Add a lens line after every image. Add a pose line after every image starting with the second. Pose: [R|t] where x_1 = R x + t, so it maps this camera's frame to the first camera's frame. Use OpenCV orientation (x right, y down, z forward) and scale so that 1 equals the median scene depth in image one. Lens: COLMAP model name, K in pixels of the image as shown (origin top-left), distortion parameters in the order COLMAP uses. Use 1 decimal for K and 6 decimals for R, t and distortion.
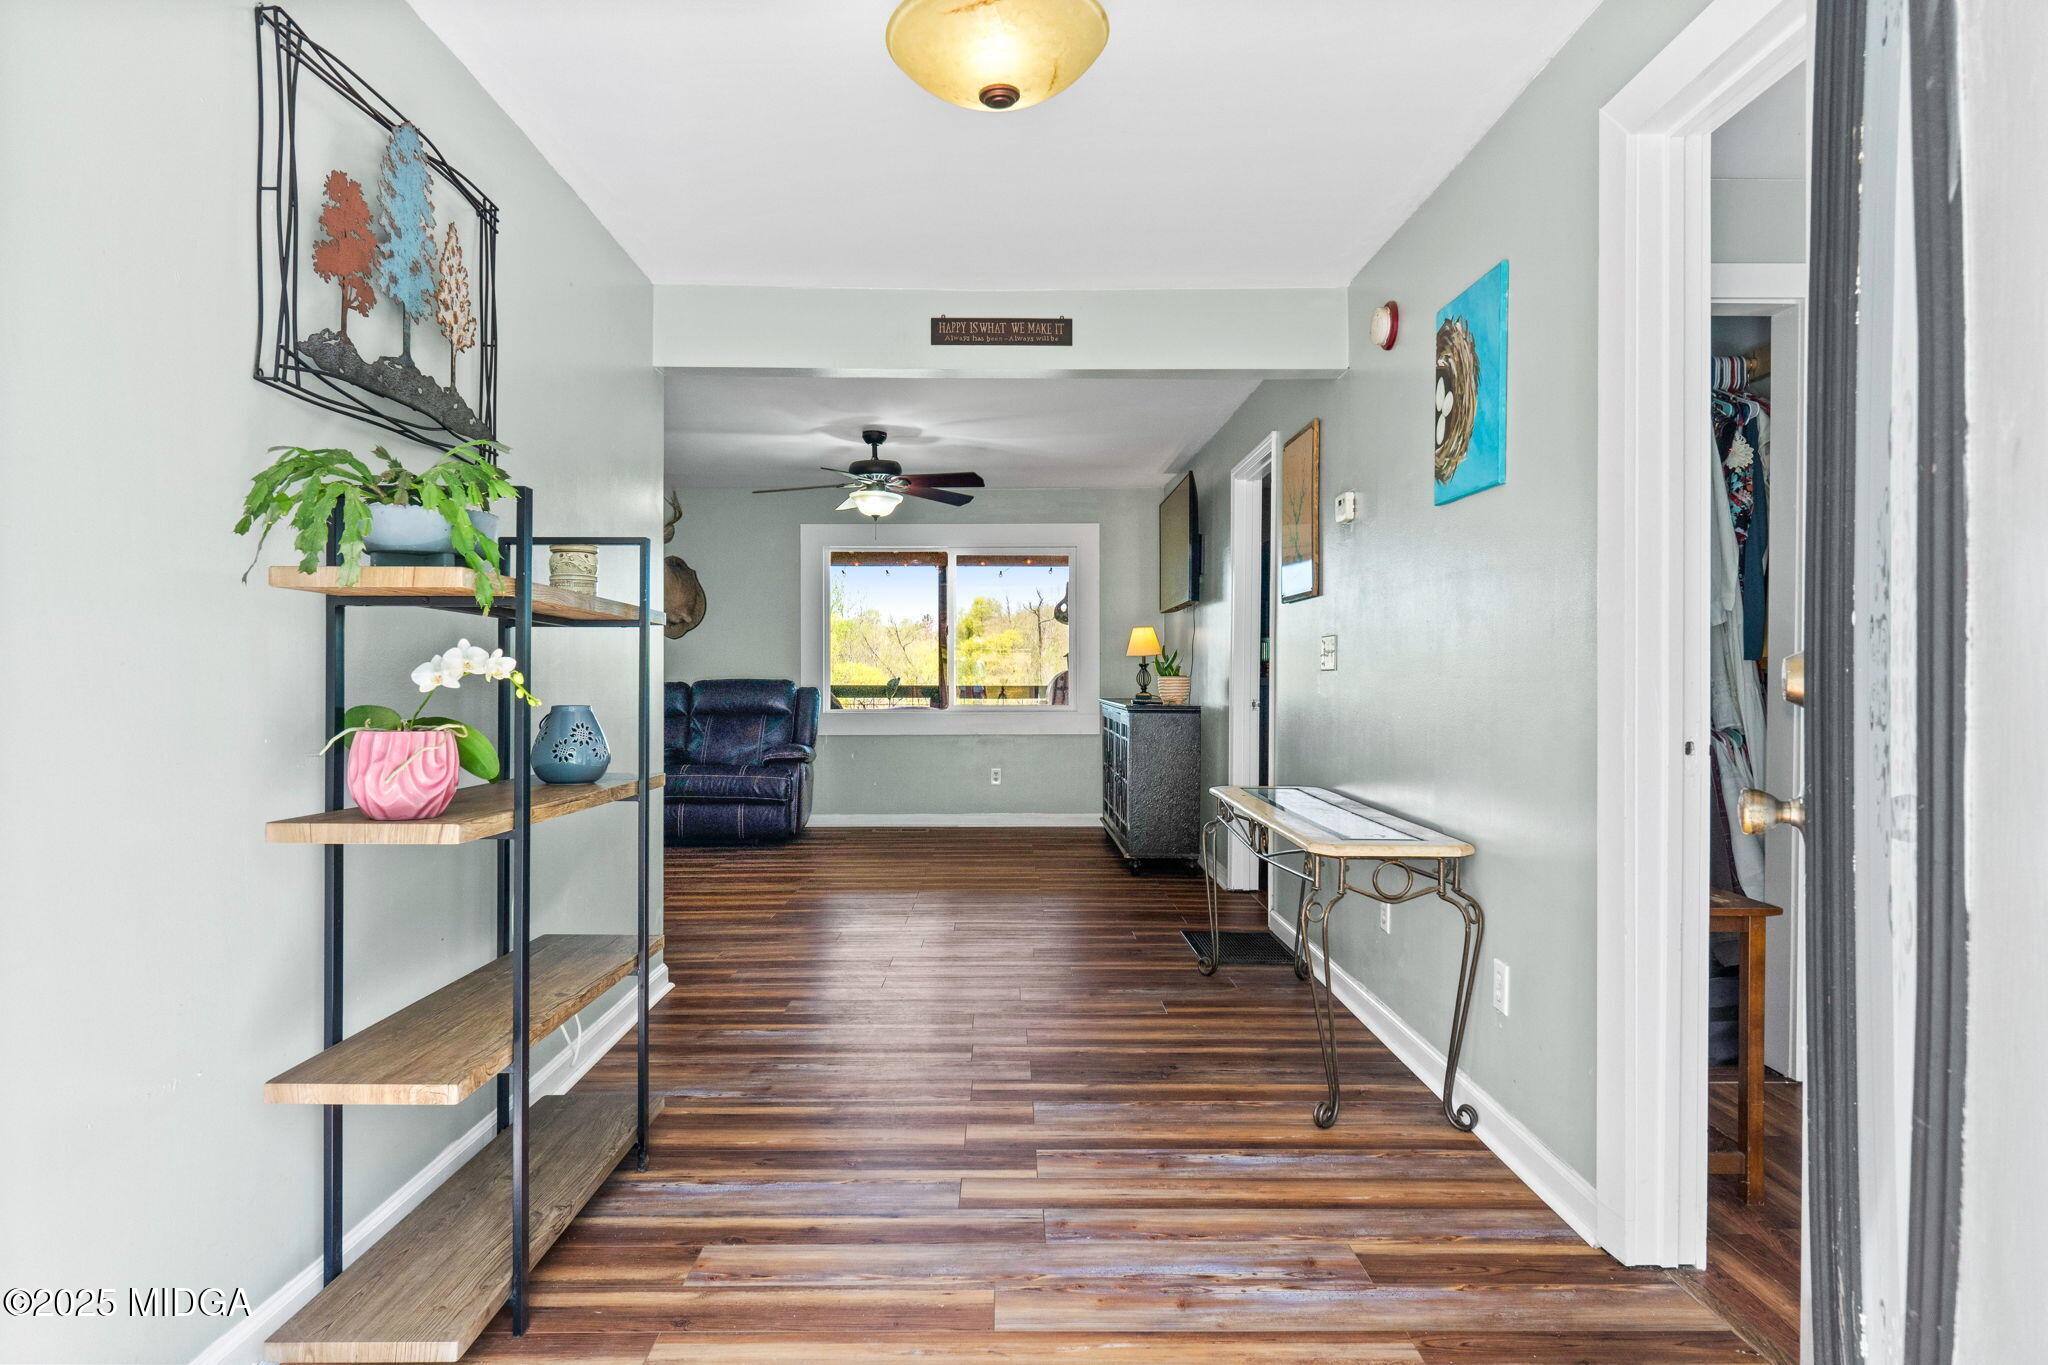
lens RADIAL K [[836.2, 0, 1024.0], [0, 836.2, 682.5], [0, 0, 1]] dist [0.000407, -0.005625]
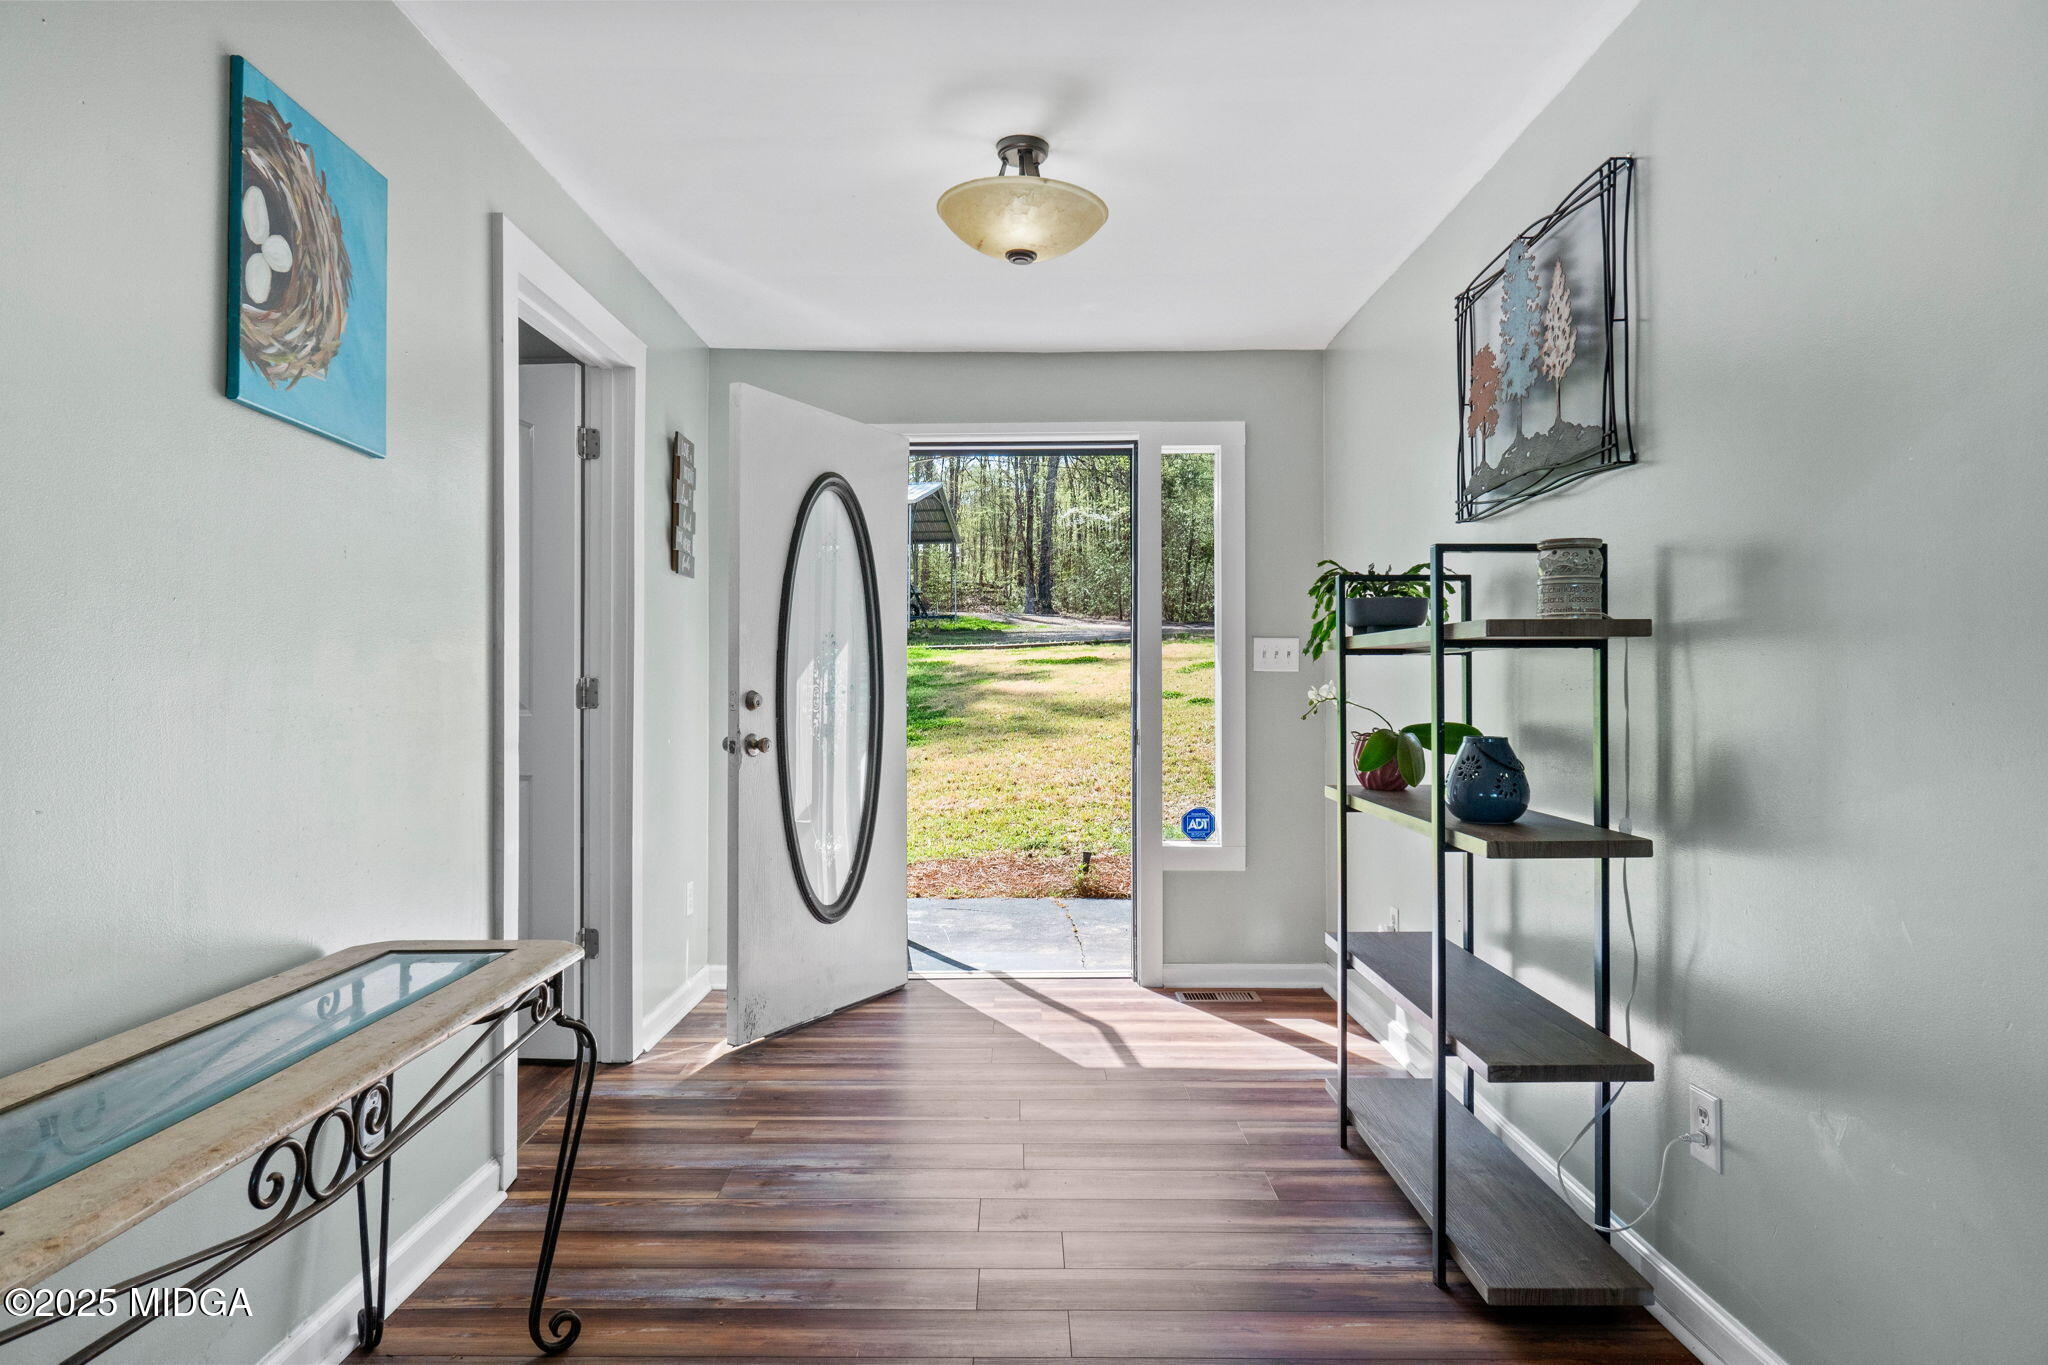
lens RADIAL K [[980.7, 0, 1022.4], [0, 980.7, 718.4], [0, 0, 1]] dist [0.000223, -0.000112]
pose [[-0.999919, -0.001083, 0.012694, -0.046635], [-0.000736, 0.999627, 0.027296, -0.023798], [-0.012719, 0.027284, -0.999547, 2.249742]]
